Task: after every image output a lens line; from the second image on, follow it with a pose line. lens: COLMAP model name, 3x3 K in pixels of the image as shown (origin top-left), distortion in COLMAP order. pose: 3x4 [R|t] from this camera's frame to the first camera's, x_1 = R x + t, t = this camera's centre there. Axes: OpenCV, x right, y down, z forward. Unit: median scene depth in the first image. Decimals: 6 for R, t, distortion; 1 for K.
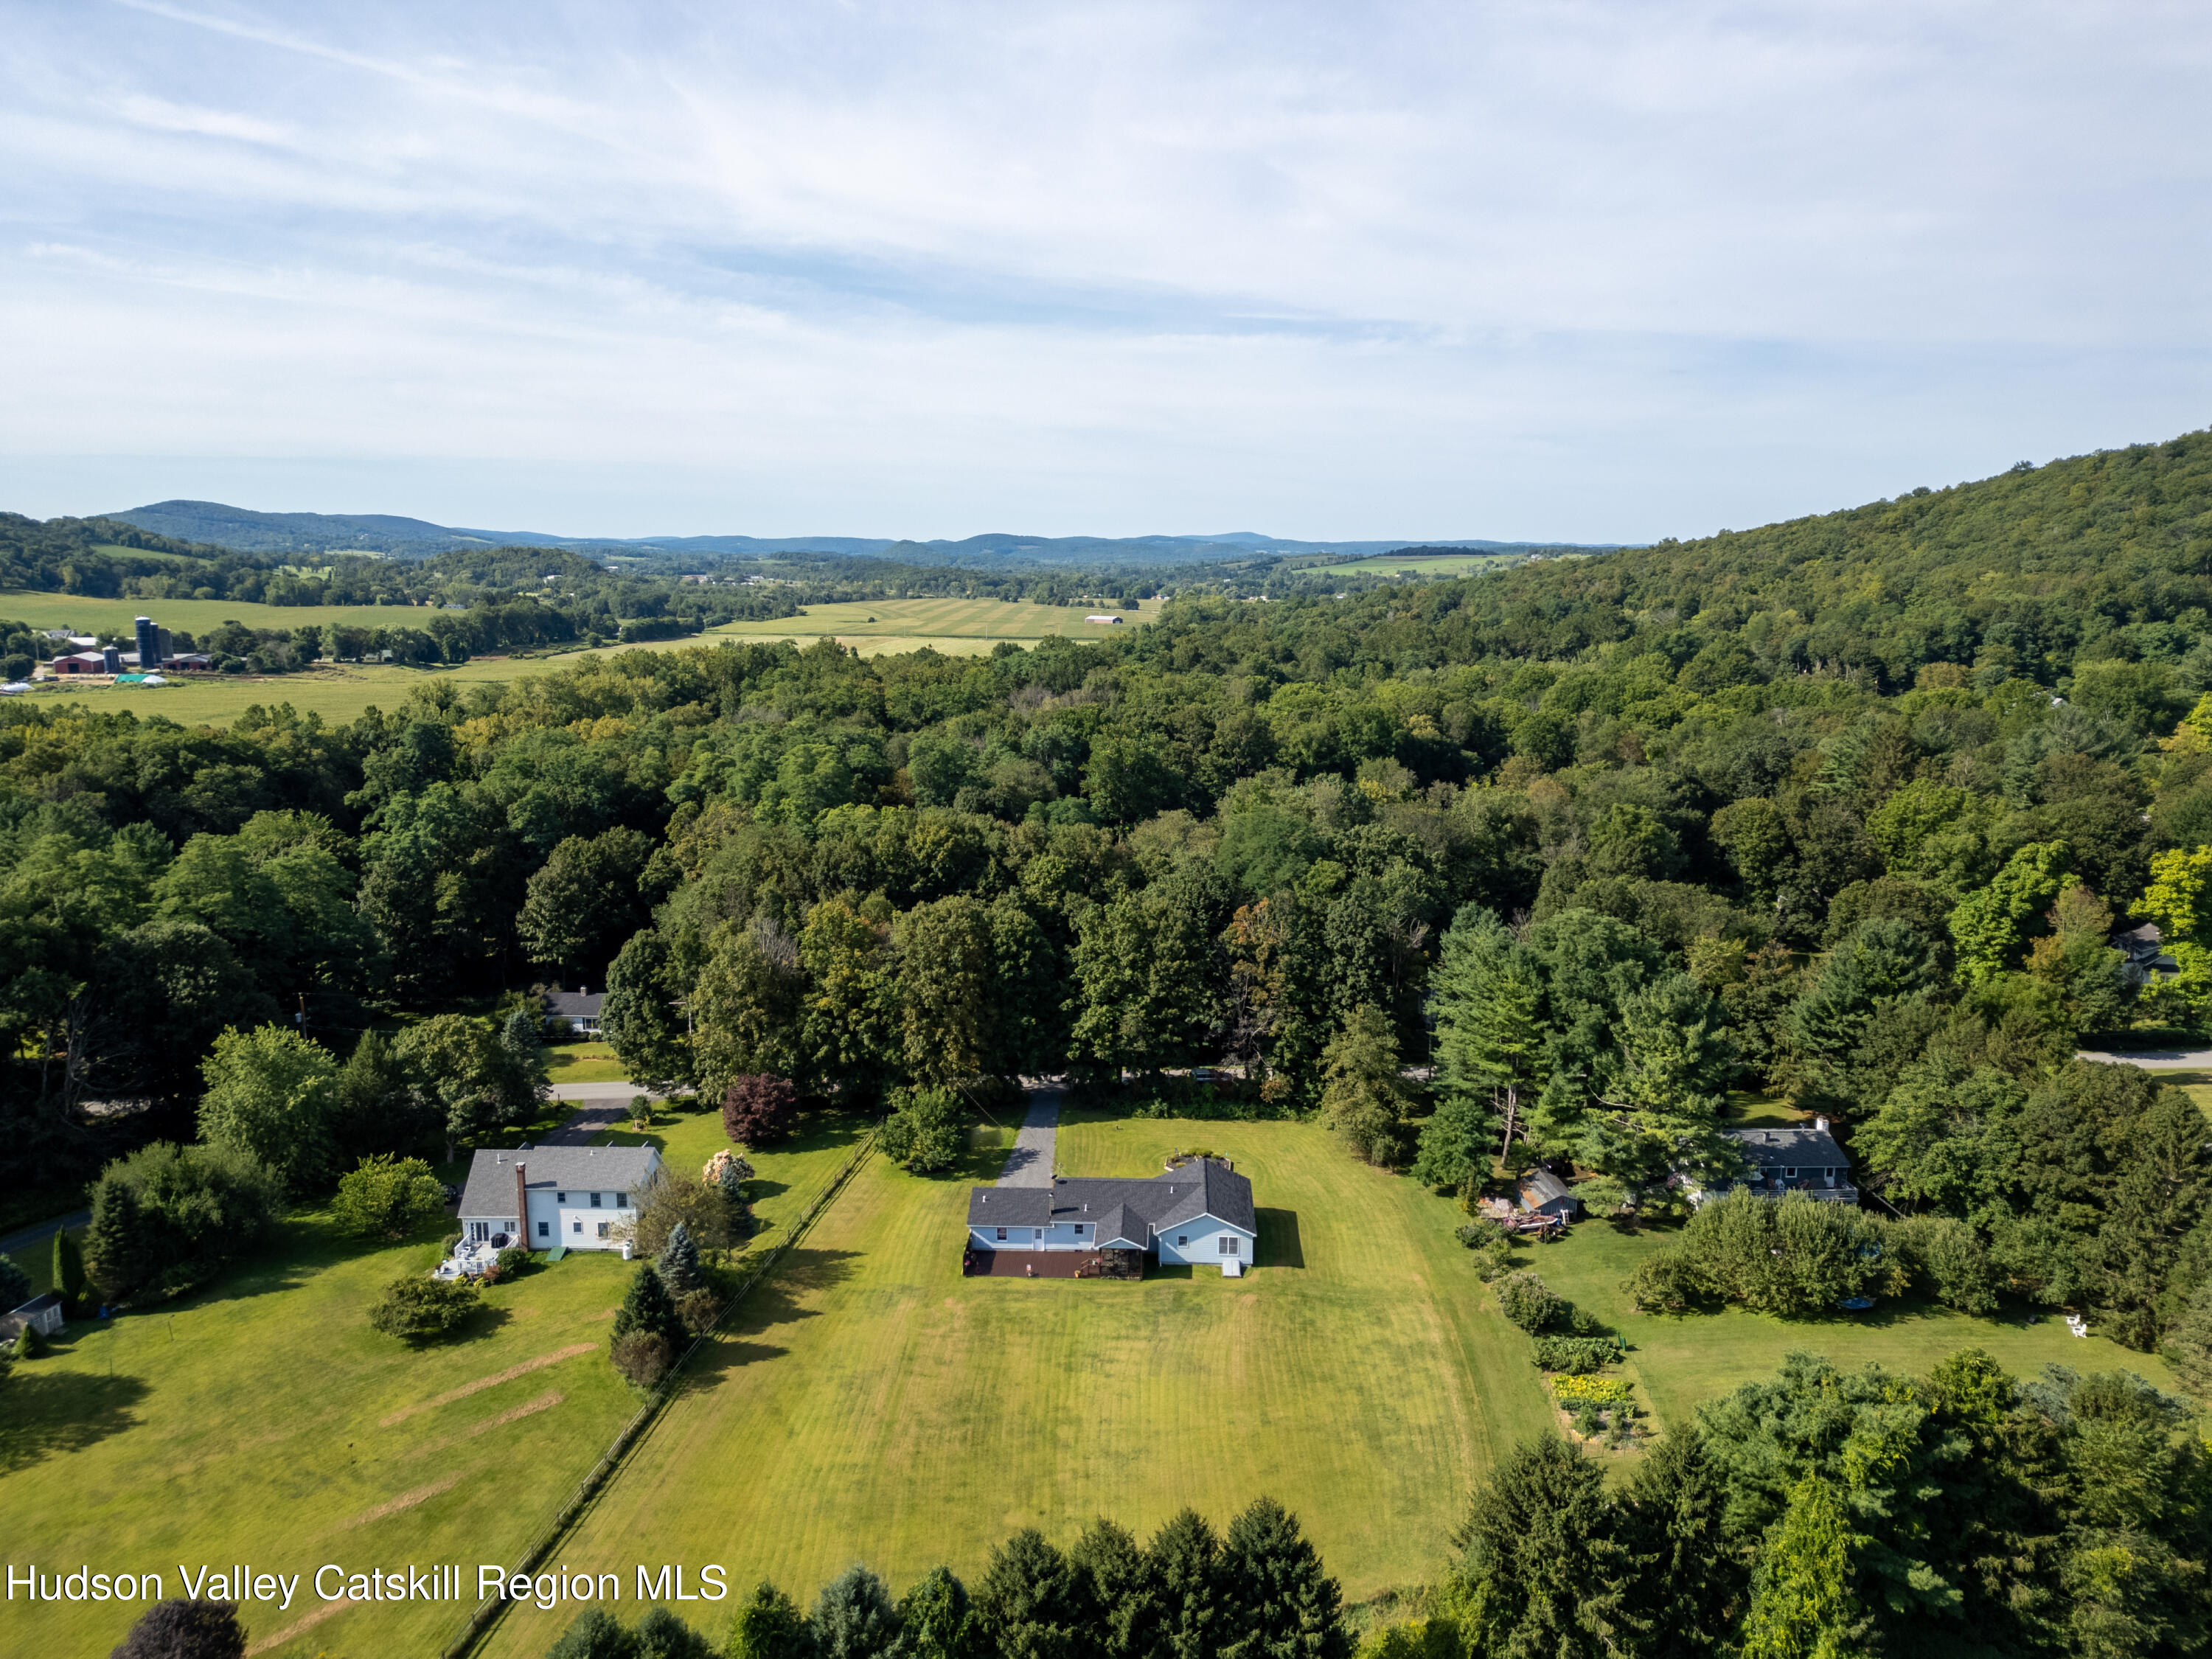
lens RADIAL K [[1521.8, 0, 1094.7], [0, 1521.8, 823.3], [0, 0, 1]] dist [0.076772, -0.070429]
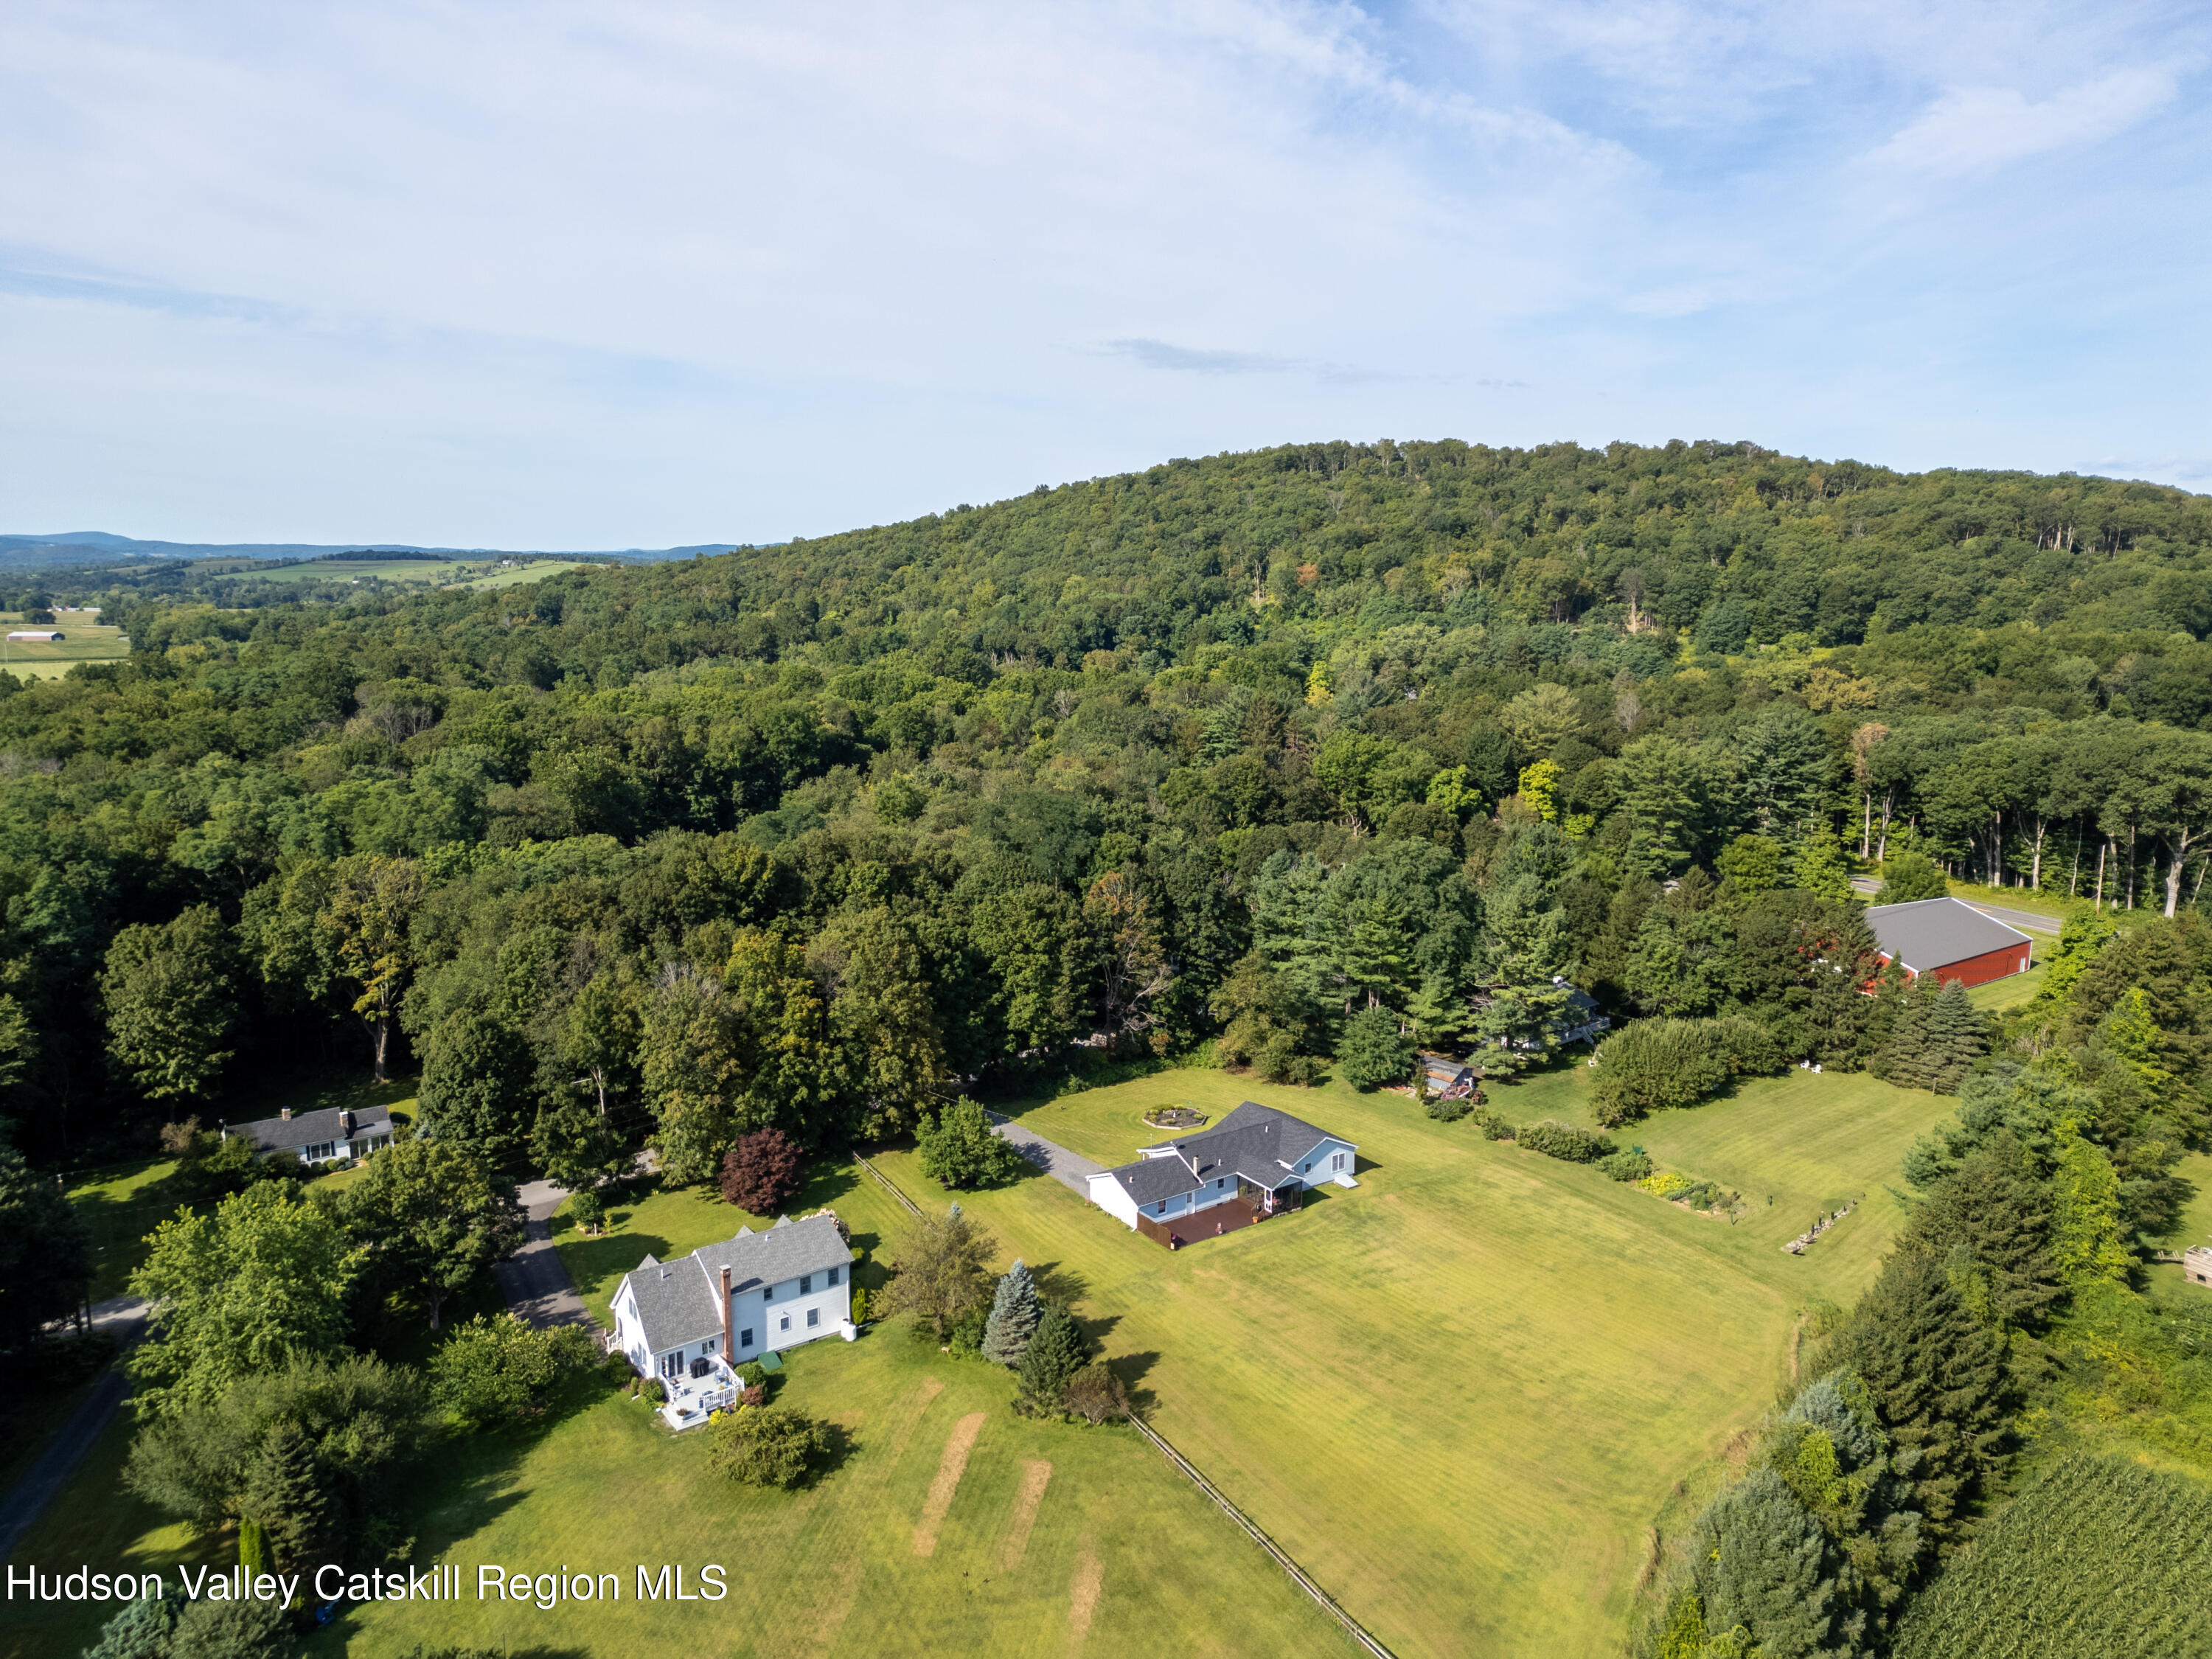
lens RADIAL K [[1521.8, 0, 1094.7], [0, 1521.8, 823.3], [0, 0, 1]] dist [0.076772, -0.070429]
pose [[0.795469, -0.104719, 0.596877, -0.681141], [0.107259, 0.993735, 0.031399, -0.024111], [-0.596426, 0.039044, 0.801718, 0.195778]]
